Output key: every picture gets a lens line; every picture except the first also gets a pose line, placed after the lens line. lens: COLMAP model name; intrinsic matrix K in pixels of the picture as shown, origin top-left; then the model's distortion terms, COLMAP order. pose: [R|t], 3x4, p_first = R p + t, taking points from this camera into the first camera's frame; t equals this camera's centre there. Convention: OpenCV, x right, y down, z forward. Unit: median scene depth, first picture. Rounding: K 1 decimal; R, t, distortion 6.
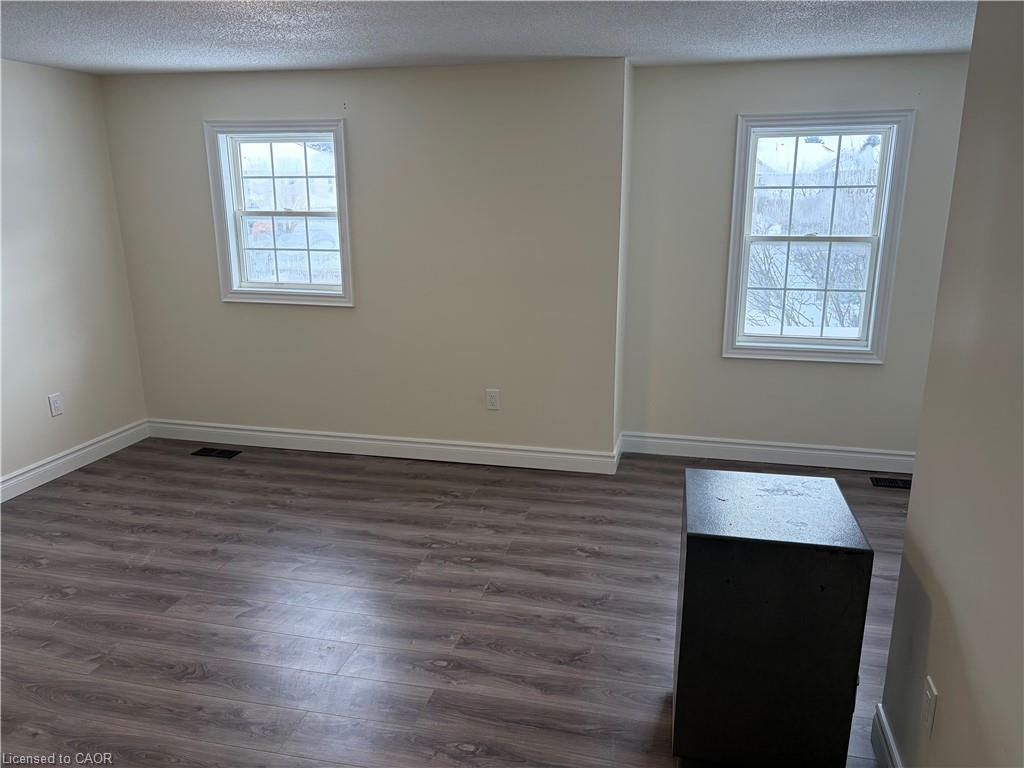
lens RADIAL K [[769.2, 0, 520.9], [0, 769.2, 379.5], [0, 0, 1]] dist [0.031808, -0.018203]
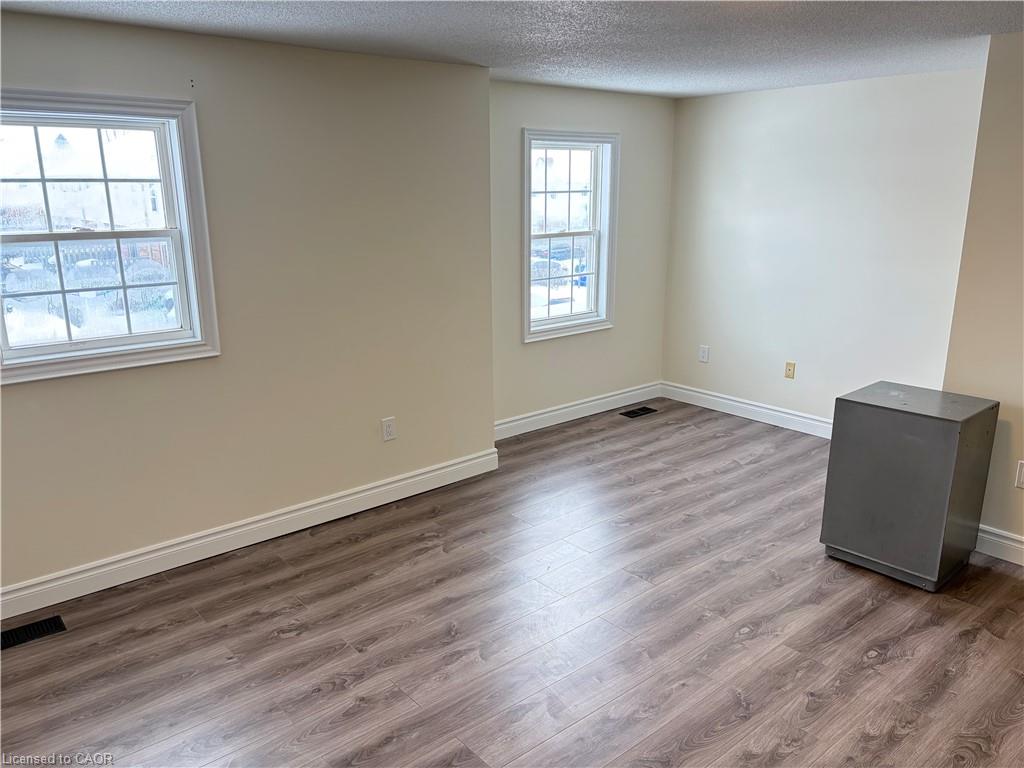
lens RADIAL K [[769.2, 0, 522.6], [0, 769.2, 385.1], [0, 0, 1]] dist [0.031808, -0.018203]
pose [[0.589250, -0.205346, 0.781421, -0.653290], [0.193141, 0.974923, 0.110552, -0.095840], [-0.784526, 0.085782, 0.614134, 0.325534]]
